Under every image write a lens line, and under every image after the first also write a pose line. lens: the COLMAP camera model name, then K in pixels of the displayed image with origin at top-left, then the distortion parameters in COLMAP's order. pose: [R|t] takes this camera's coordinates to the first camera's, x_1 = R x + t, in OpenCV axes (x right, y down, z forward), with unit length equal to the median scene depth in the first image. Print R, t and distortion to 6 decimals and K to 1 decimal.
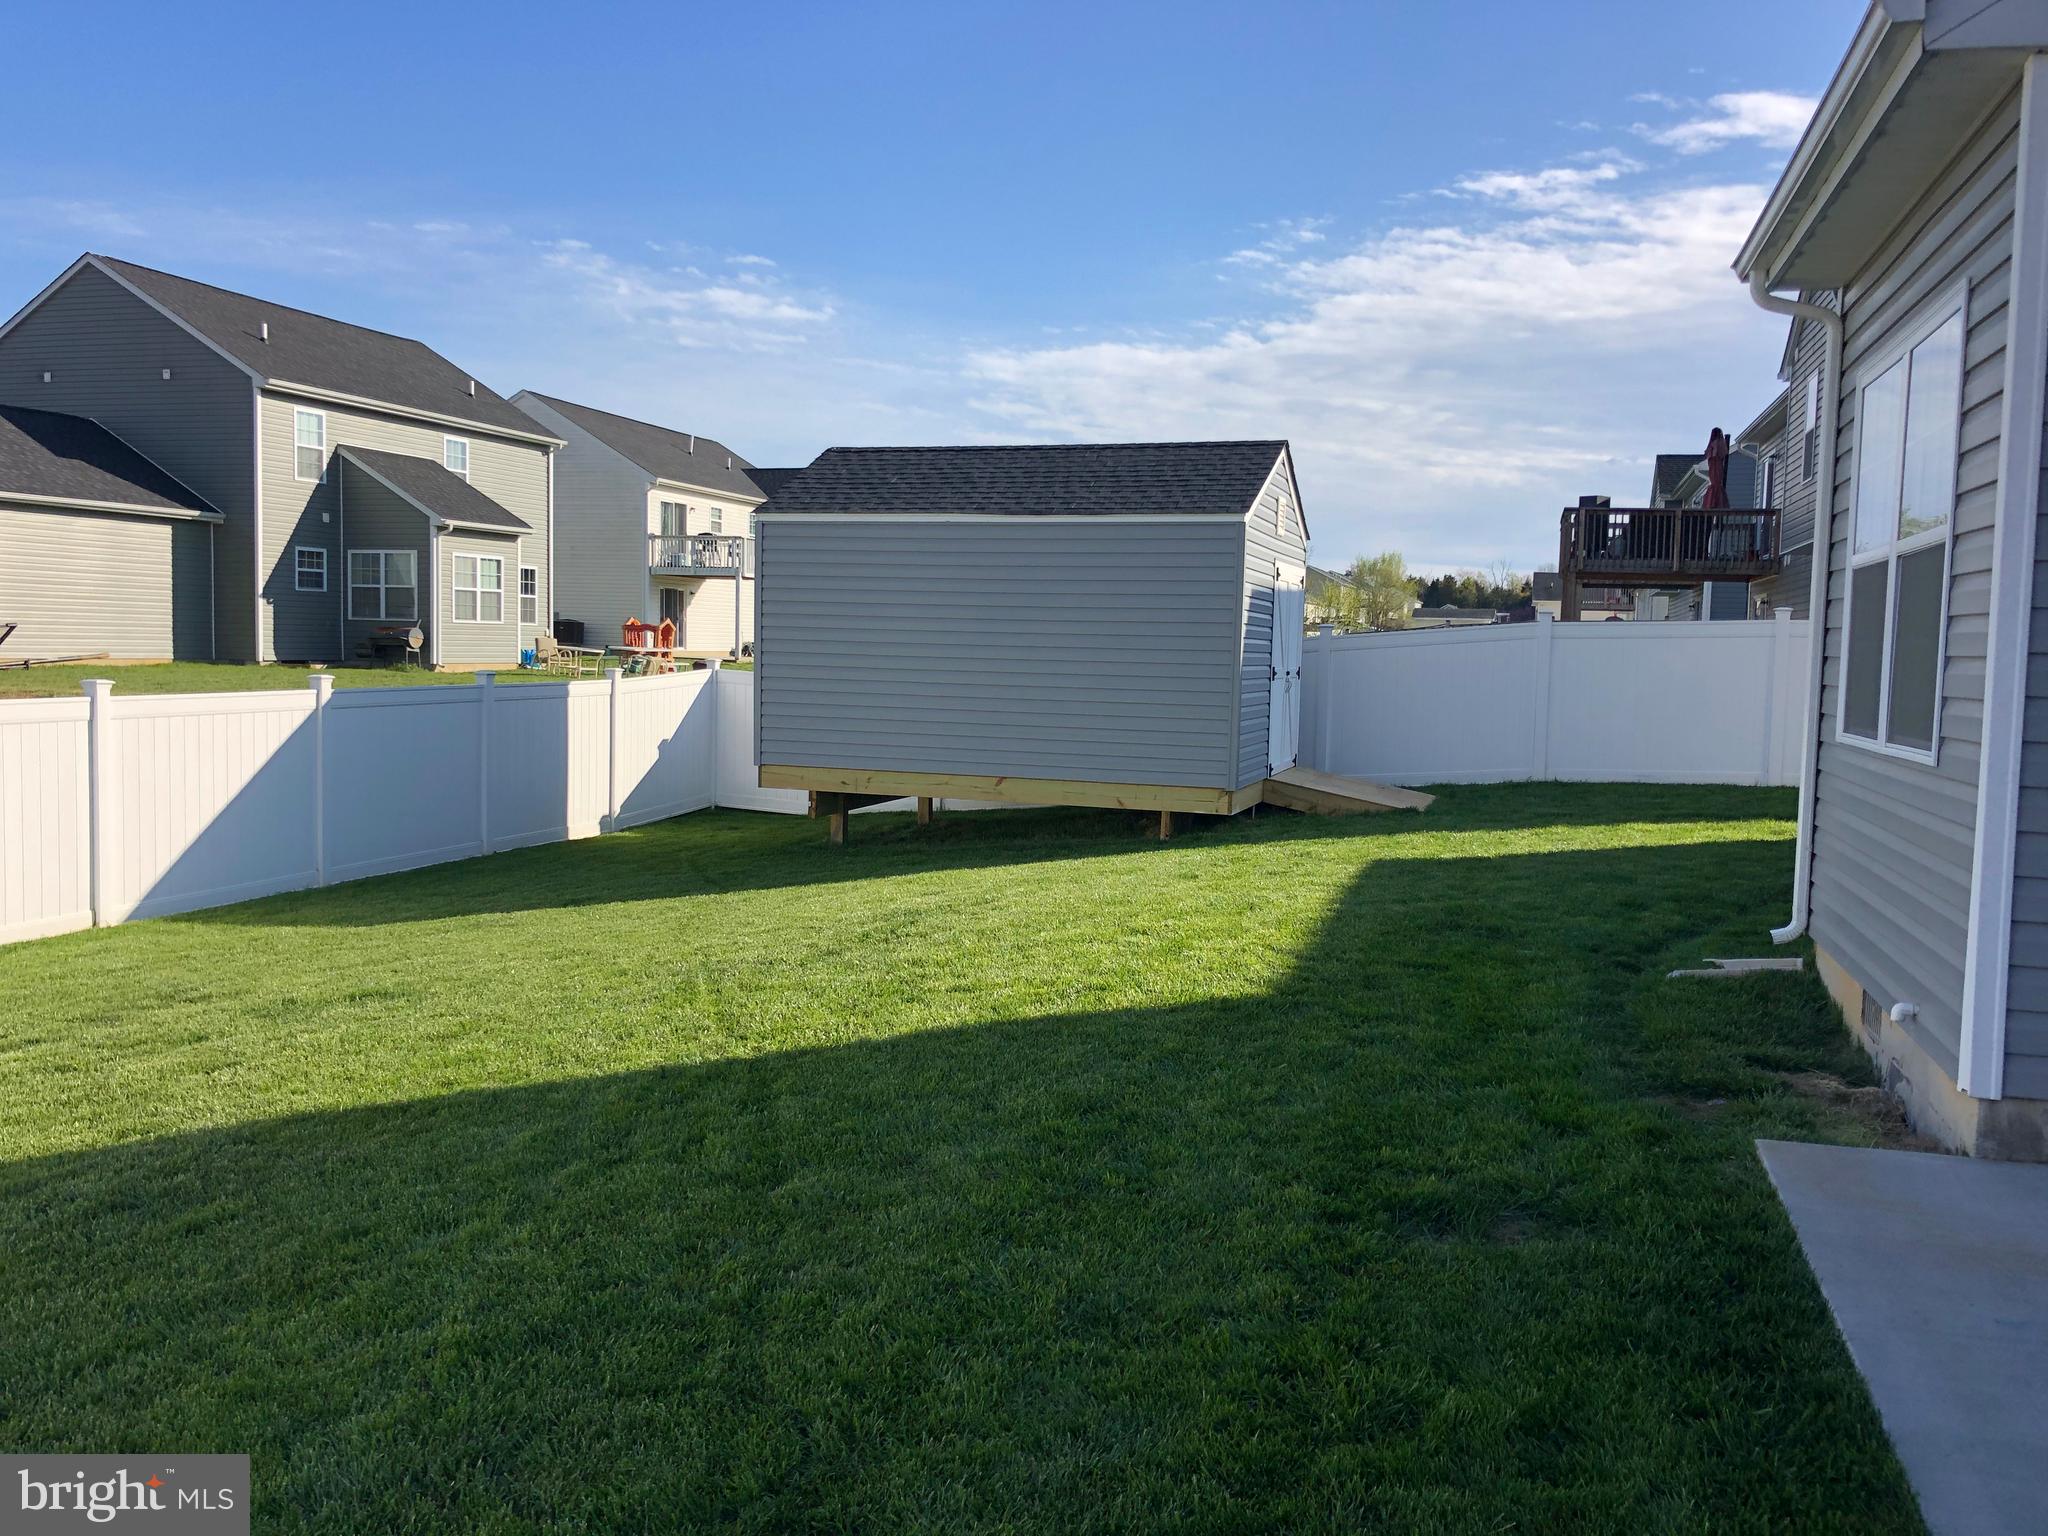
lens RADIAL K [[1694.3, 0, 1016.7], [0, 1694.3, 777.9], [0, 0, 1]] dist [0.046303, -0.040642]
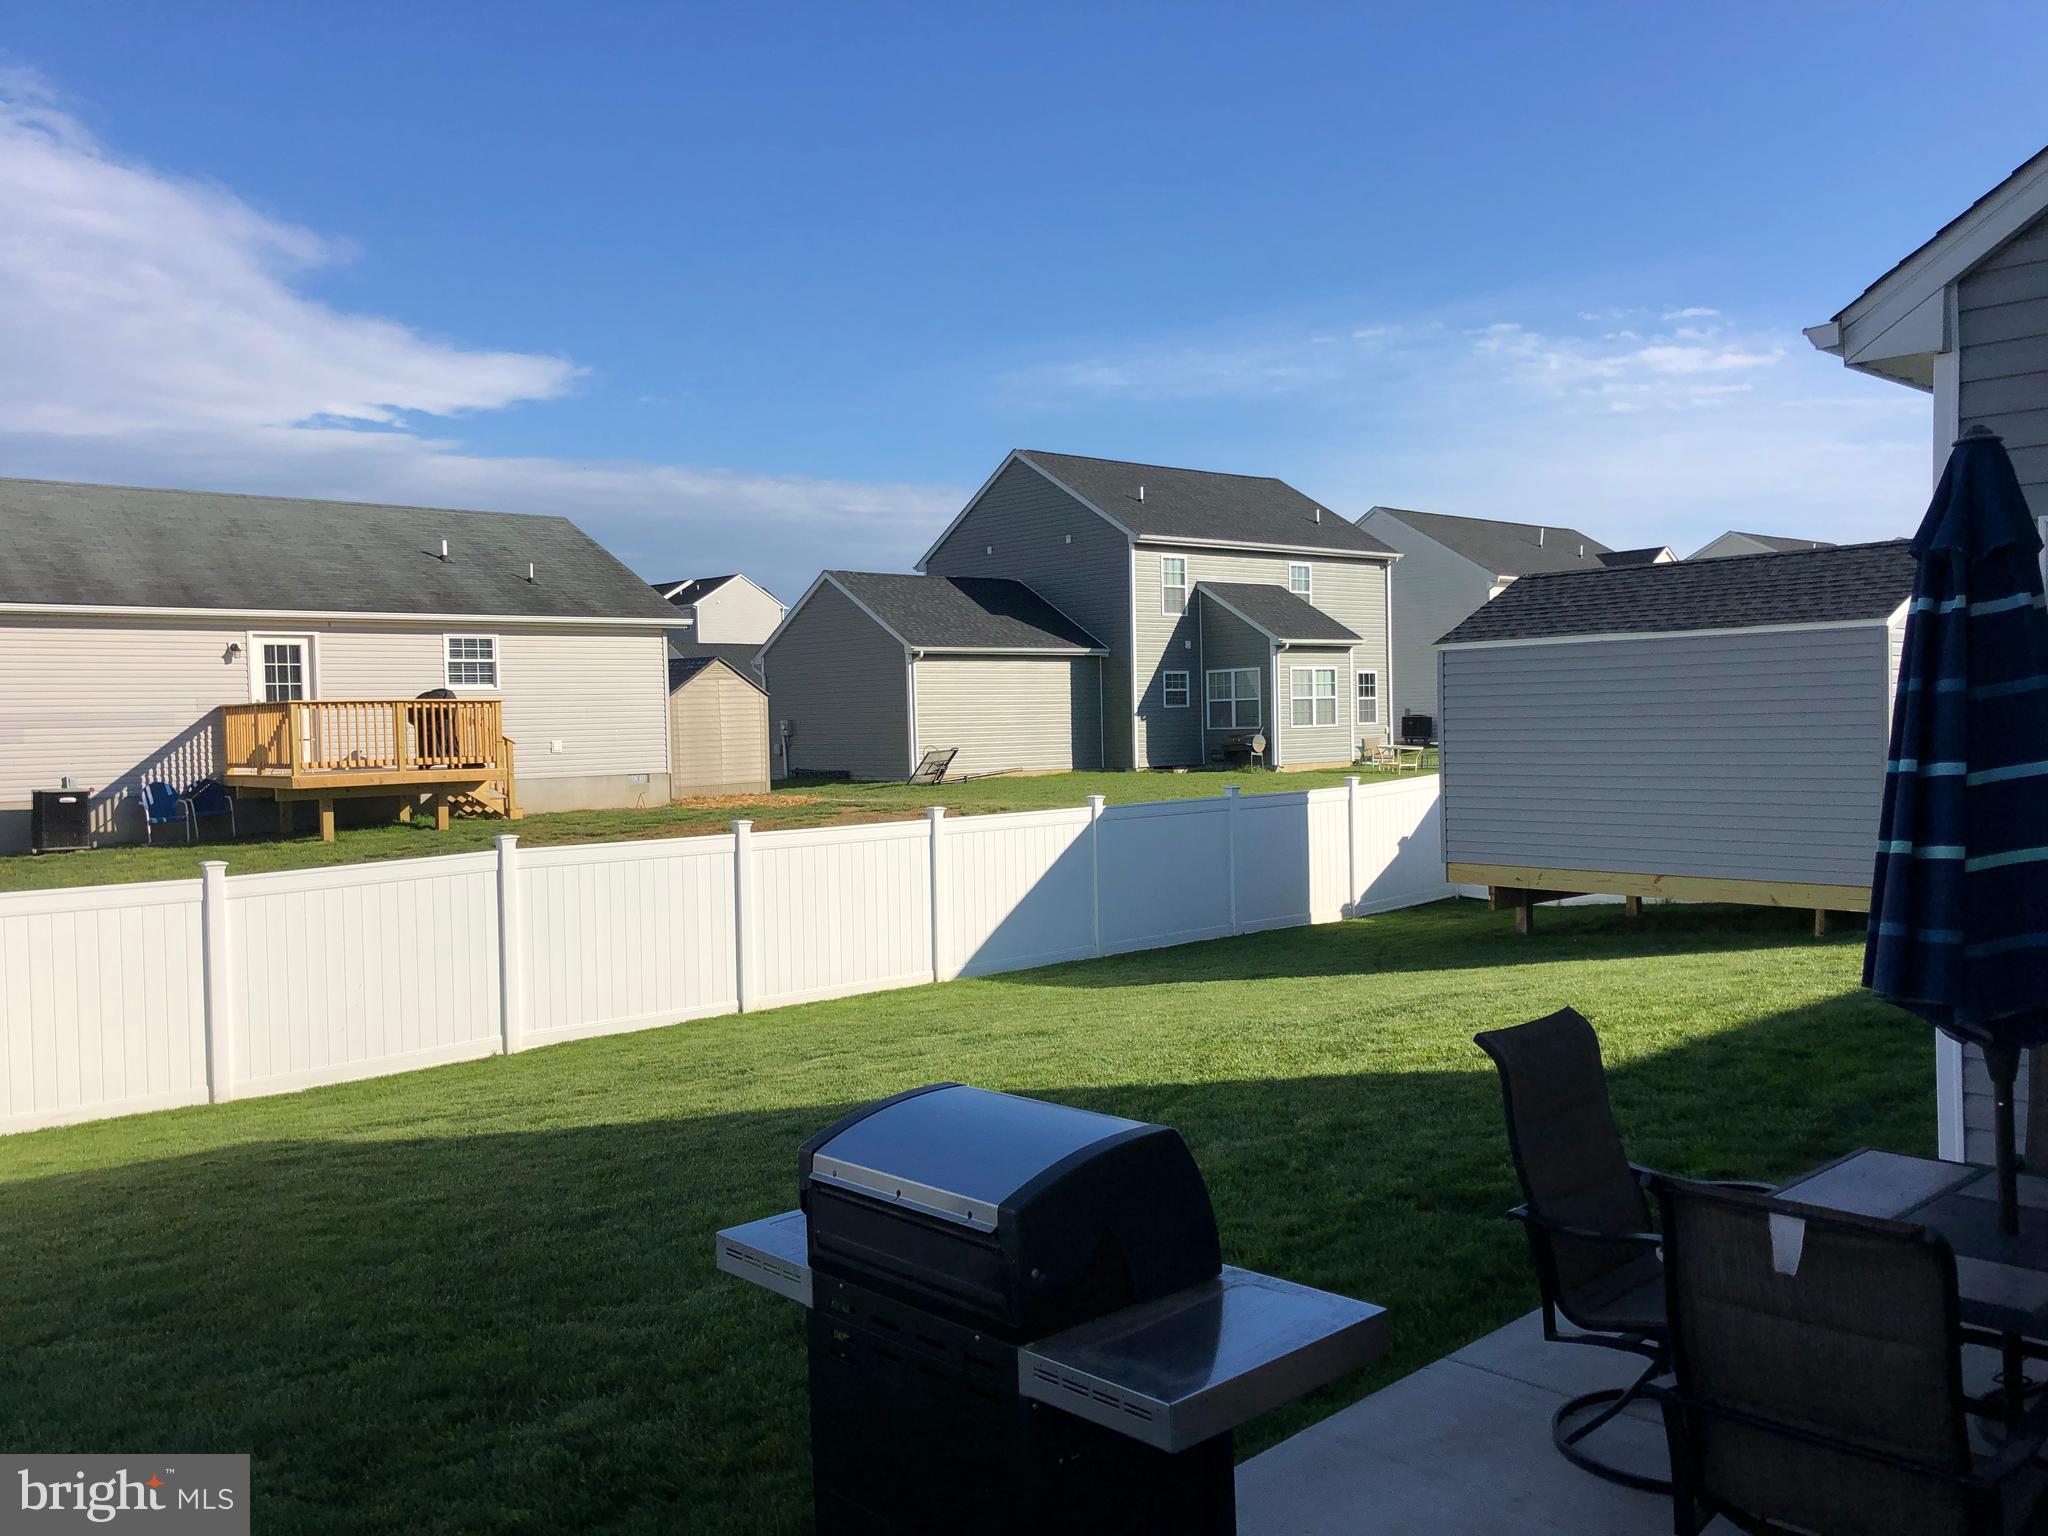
lens RADIAL K [[1694.3, 0, 1017.2], [0, 1694.3, 763.3], [0, 0, 1]] dist [0.046303, -0.040642]
pose [[0.860311, -0.030646, -0.508848, 0.089590], [0.002196, 0.998405, -0.056417, -0.005039], [0.509765, 0.047419, 0.859006, -0.063400]]
